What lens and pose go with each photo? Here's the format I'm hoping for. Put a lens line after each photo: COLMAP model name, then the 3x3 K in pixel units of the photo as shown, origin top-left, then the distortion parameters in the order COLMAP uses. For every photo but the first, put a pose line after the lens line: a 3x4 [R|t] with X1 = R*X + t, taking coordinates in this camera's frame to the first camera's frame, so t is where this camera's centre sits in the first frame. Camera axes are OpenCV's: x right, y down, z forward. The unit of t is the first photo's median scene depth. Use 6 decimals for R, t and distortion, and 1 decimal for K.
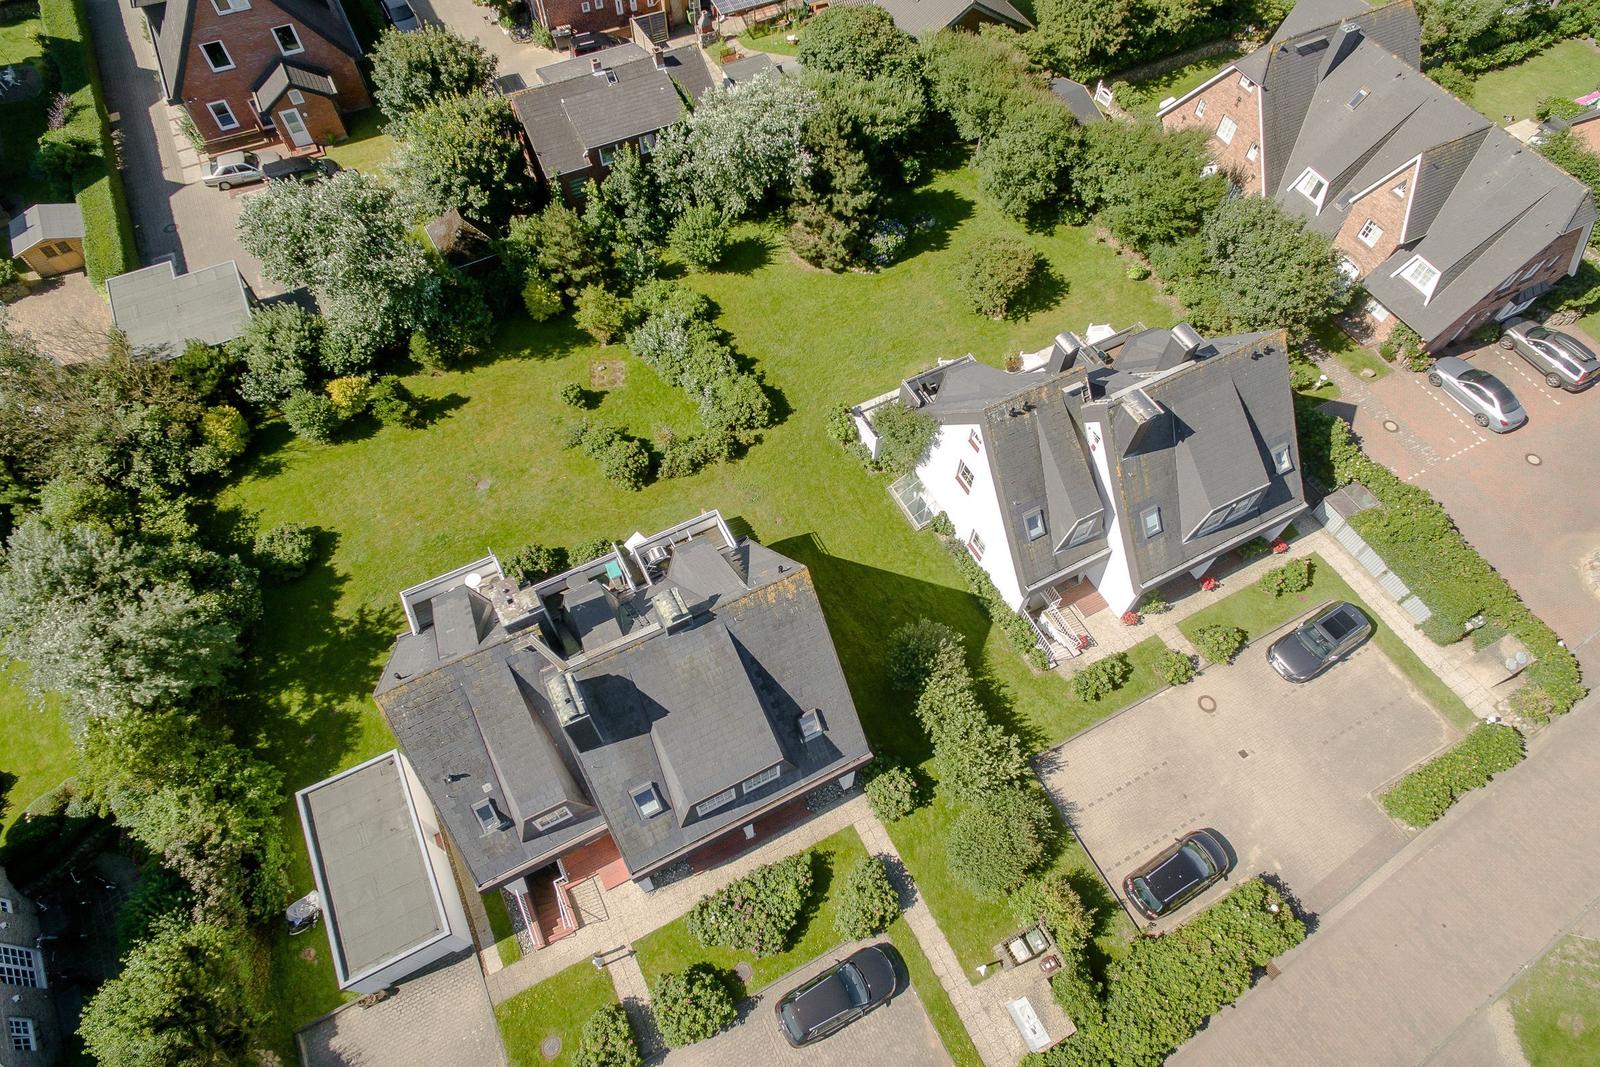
lens RADIAL K [[899.9, 0, 800.0], [0, 899.9, 533.5], [0, 0, 1]] dist [-0.001169, -0.000599]
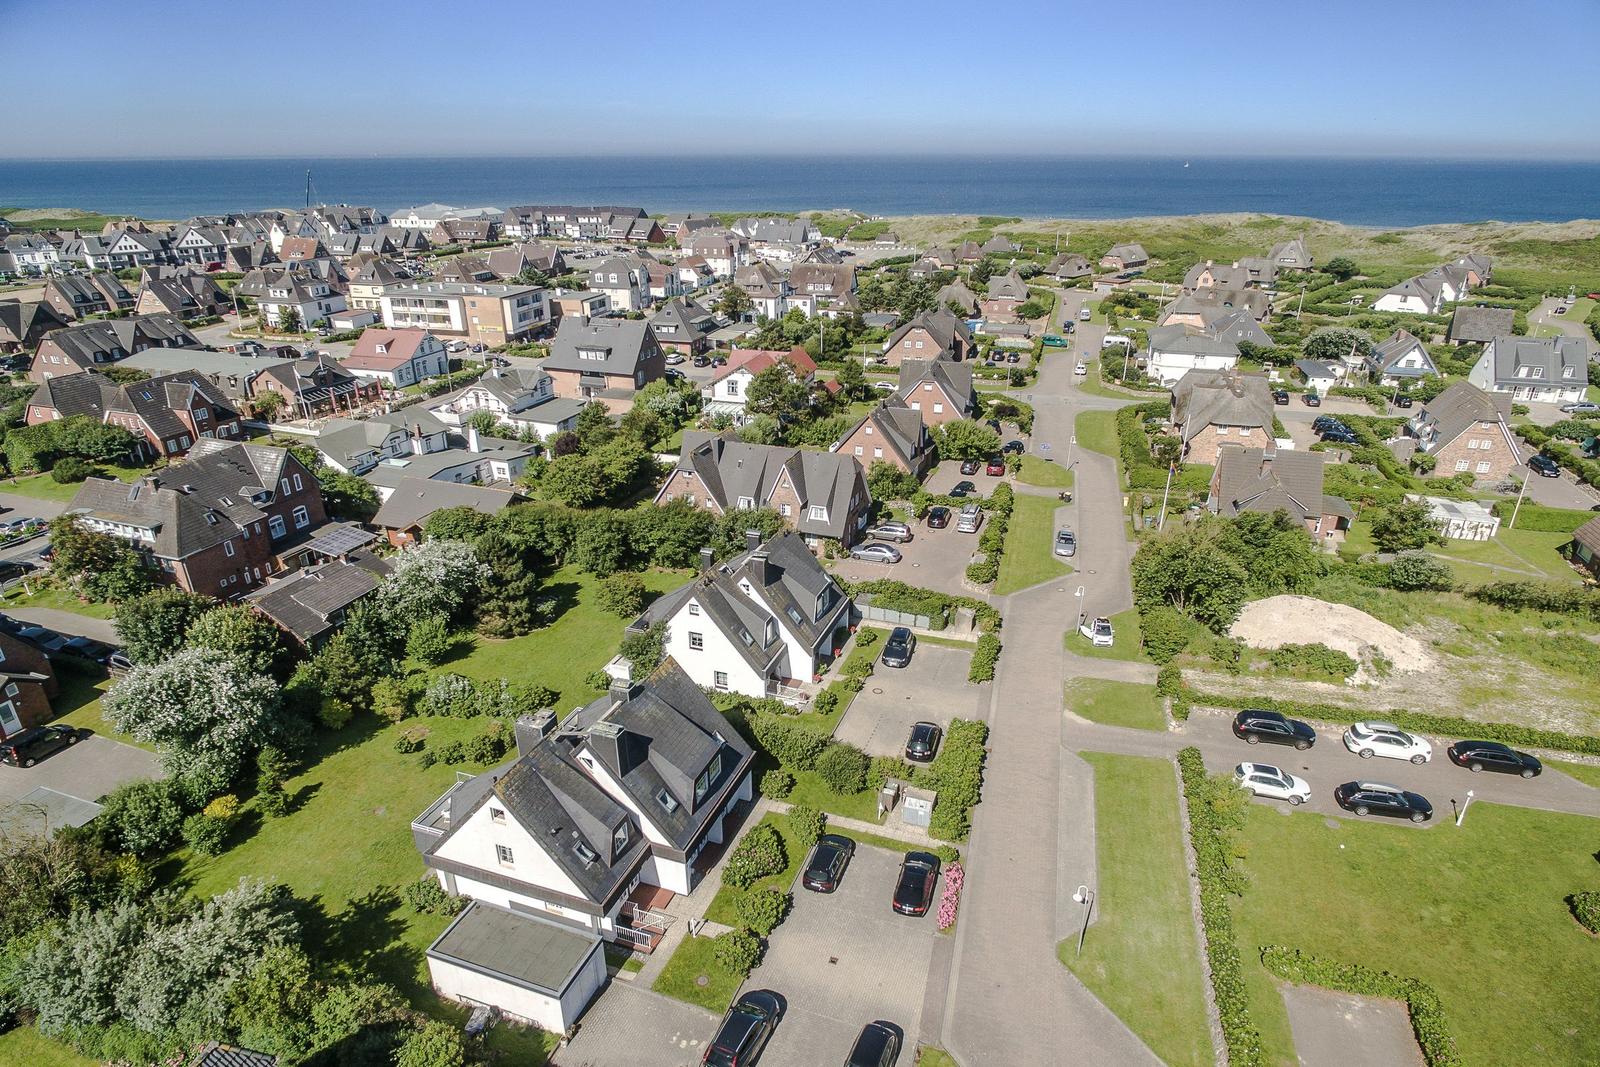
lens RADIAL K [[899.9, 0, 800.0], [0, 899.9, 533.5], [0, 0, 1]] dist [-0.001169, -0.000599]
pose [[0.736860, -0.273784, 0.618126, -0.543694], [0.581371, 0.723261, -0.372694, 0.439222], [-0.345029, 0.633984, 0.692112, -0.299424]]
